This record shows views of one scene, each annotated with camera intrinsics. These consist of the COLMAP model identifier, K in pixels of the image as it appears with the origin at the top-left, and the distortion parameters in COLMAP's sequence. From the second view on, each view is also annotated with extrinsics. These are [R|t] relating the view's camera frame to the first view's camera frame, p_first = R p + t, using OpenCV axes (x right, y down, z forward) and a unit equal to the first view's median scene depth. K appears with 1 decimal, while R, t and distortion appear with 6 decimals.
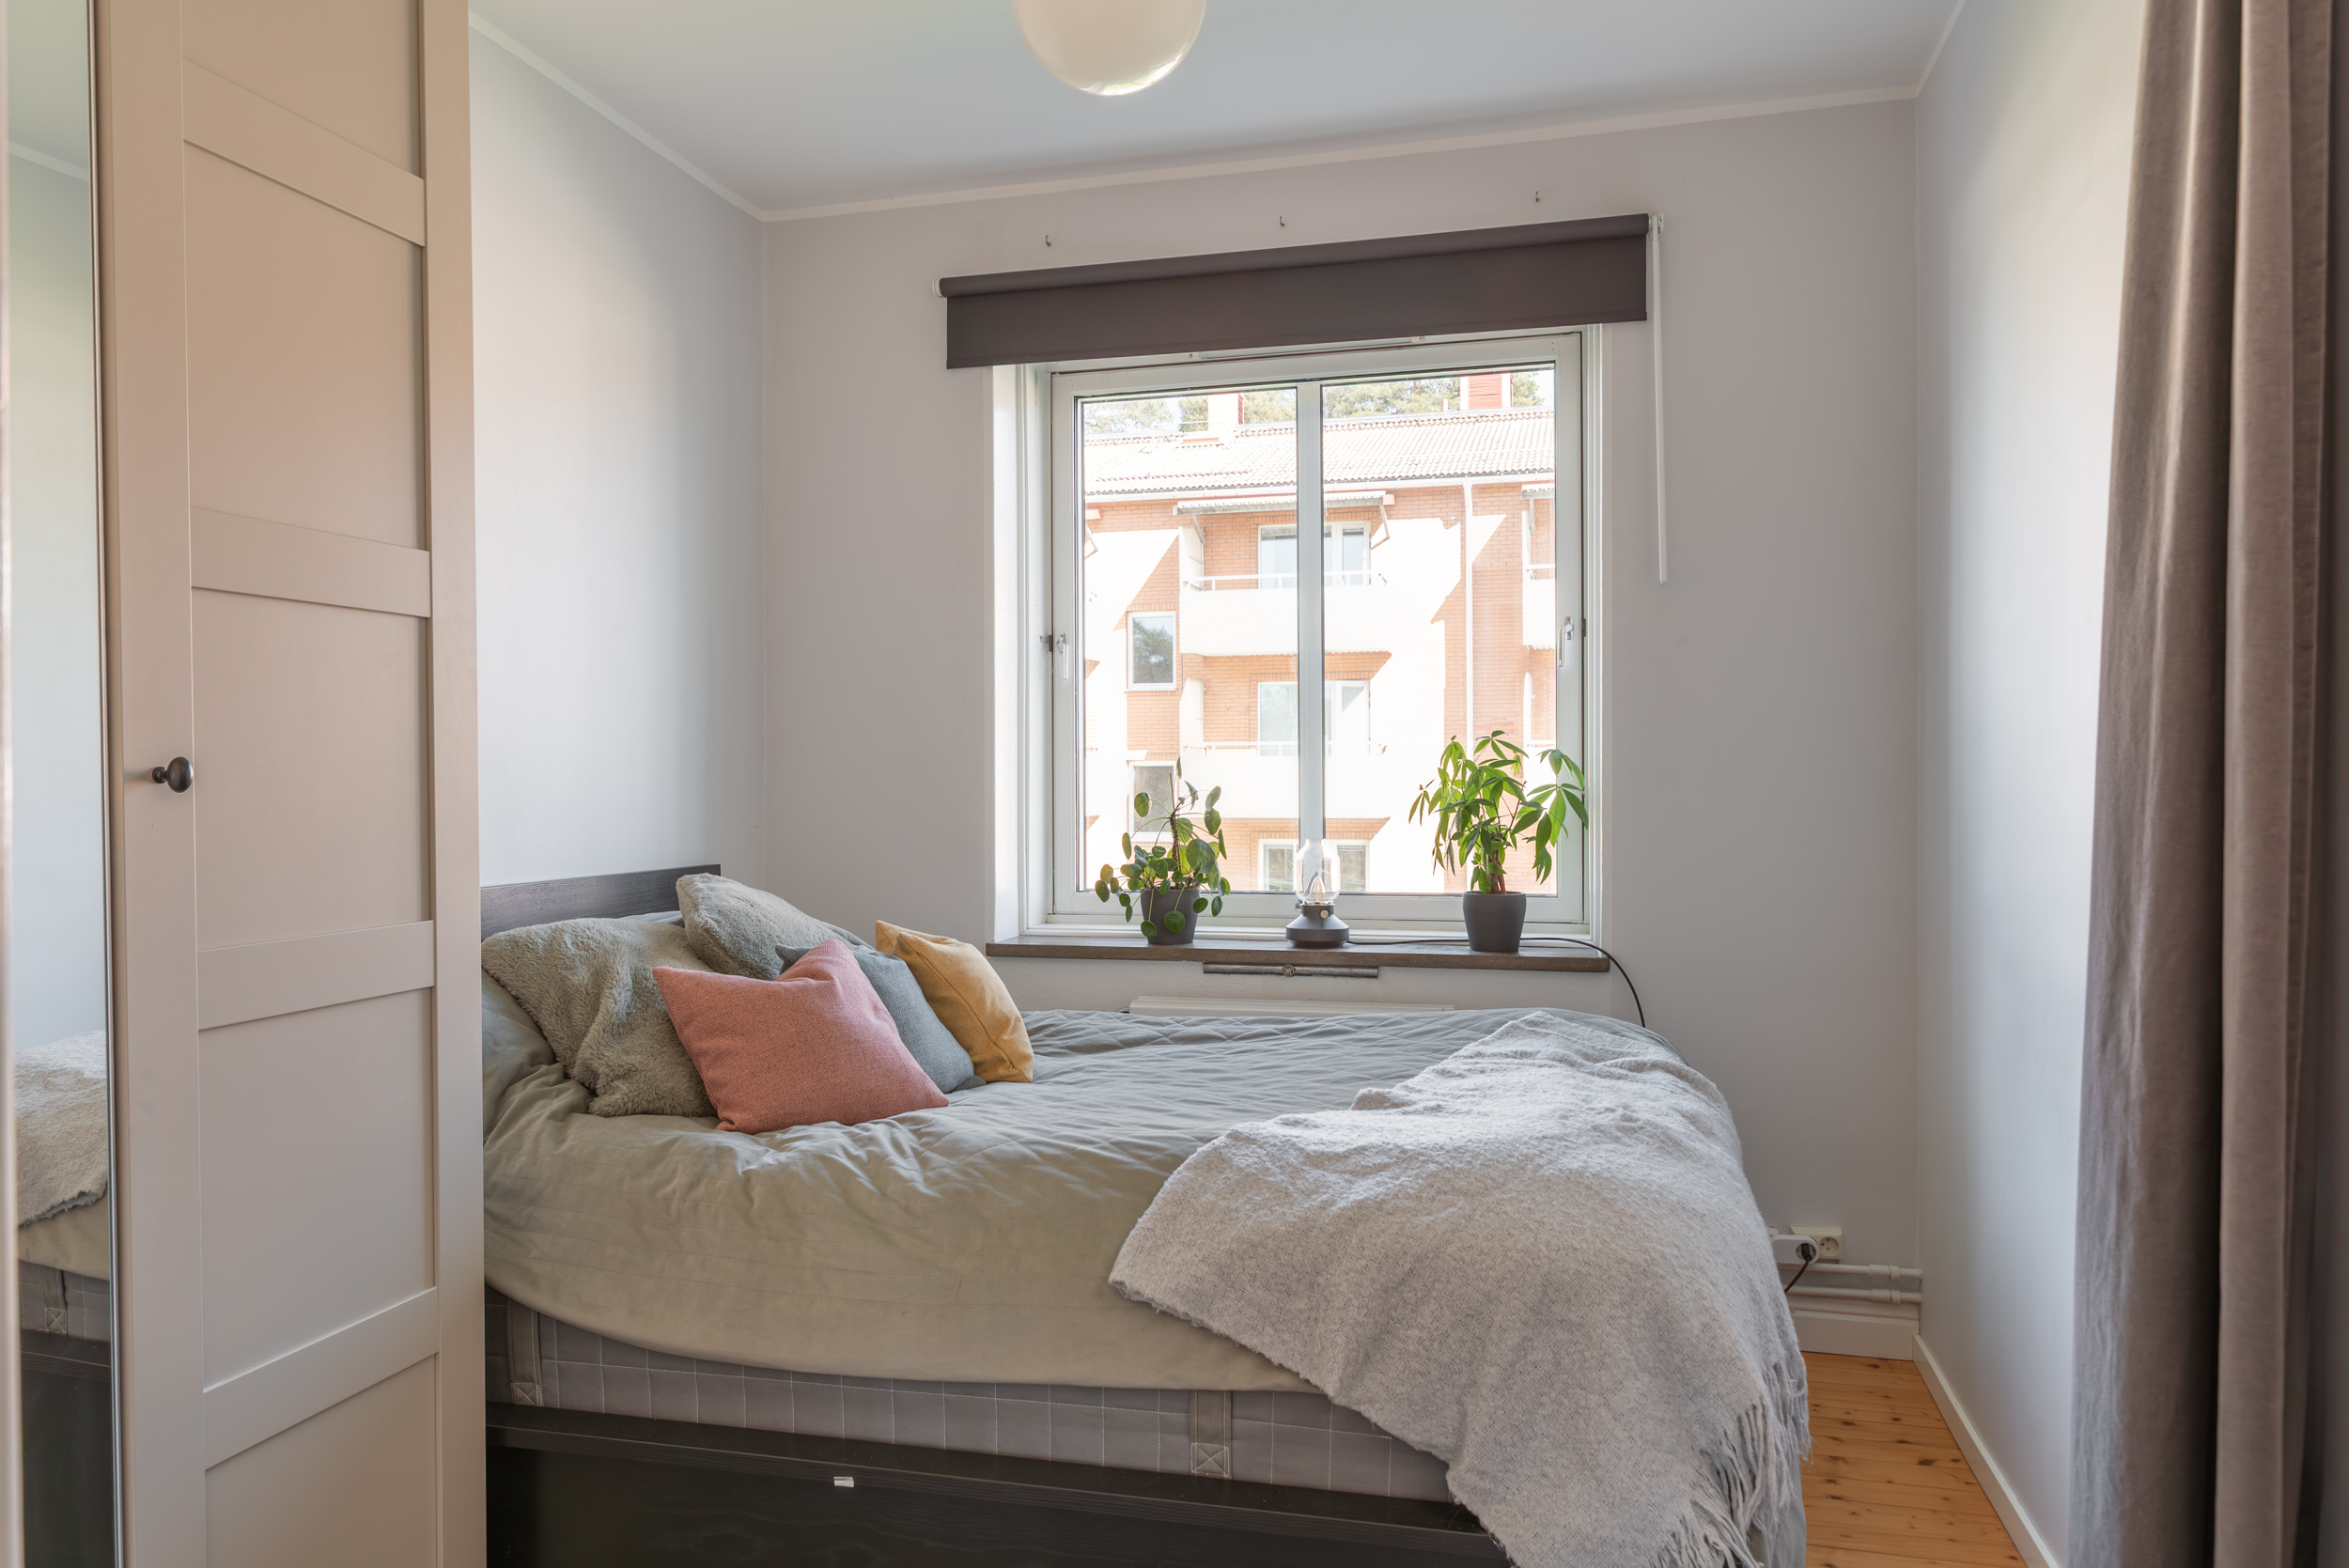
lens RADIAL K [[1595.7, 0, 1164.1], [0, 1595.7, 789.3], [0, 0, 1]] dist [0.007933, -0.001905]
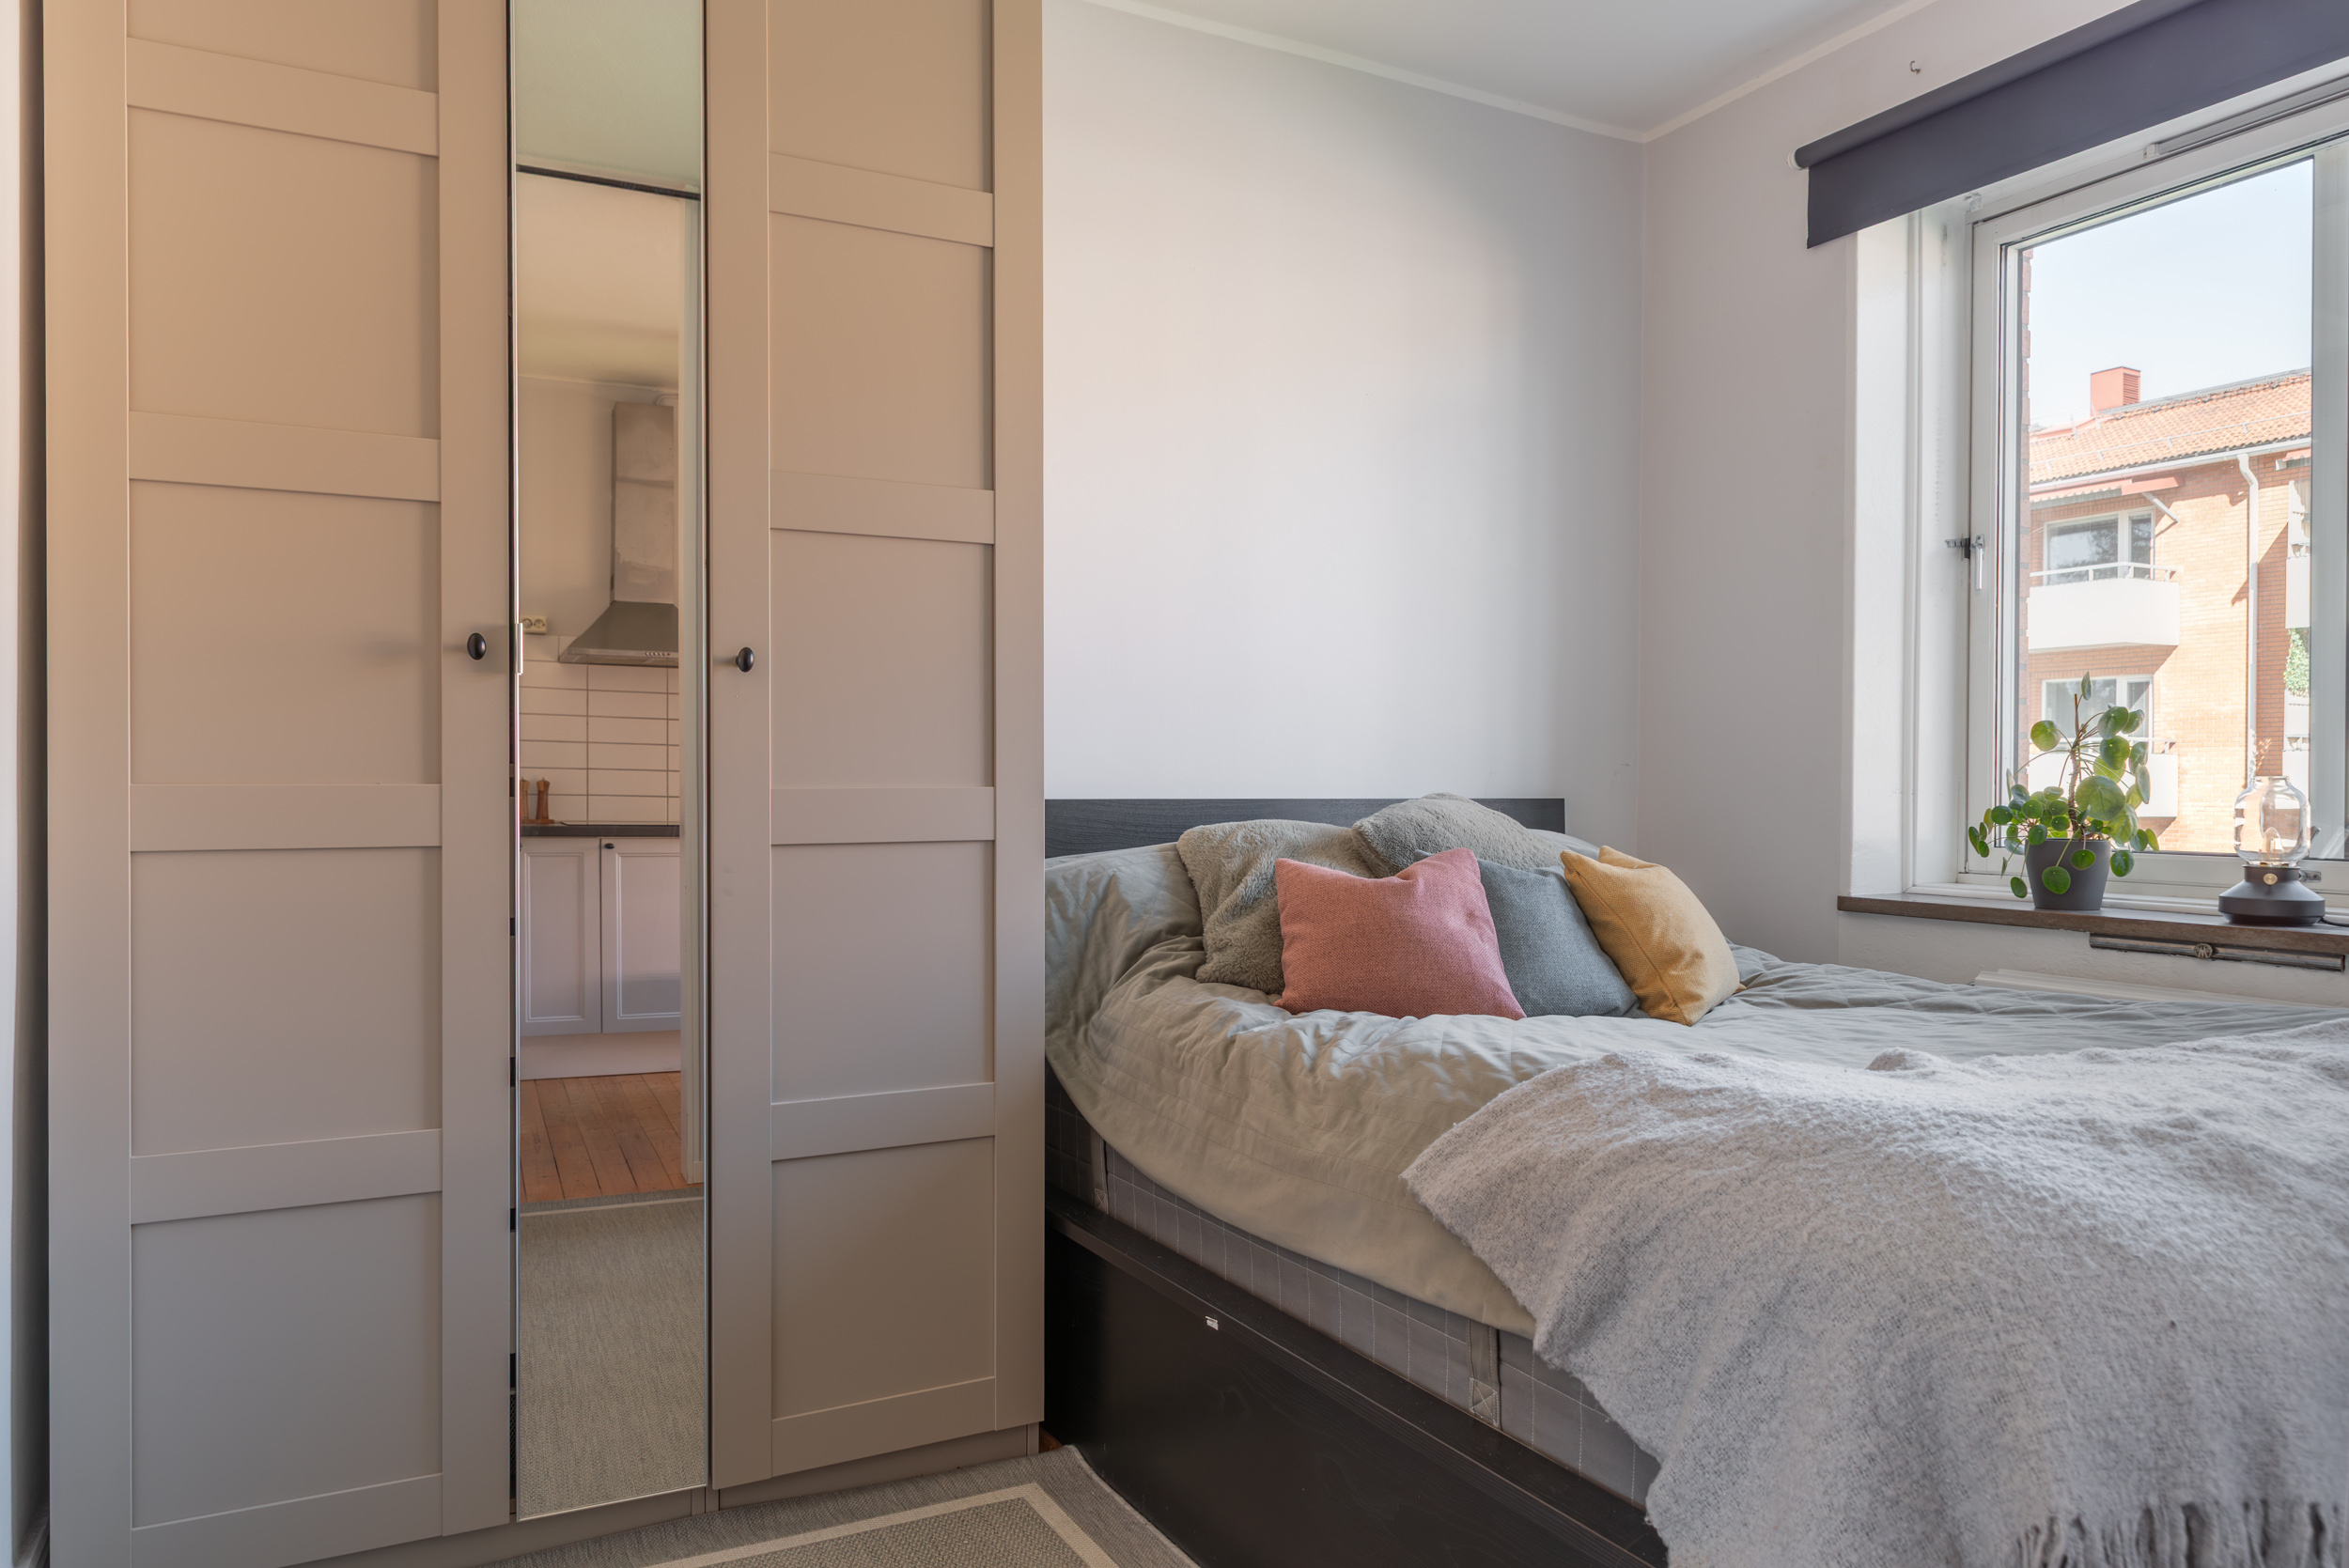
lens RADIAL K [[1595.7, 0, 1164.1], [0, 1595.7, 789.3], [0, 0, 1]] dist [0.007933, -0.001905]
pose [[0.666615, 0.009471, -0.745342, 0.497915], [-0.013506, 0.999909, 0.000626, 0.072406], [0.745280, 0.009650, 0.666682, 0.241323]]
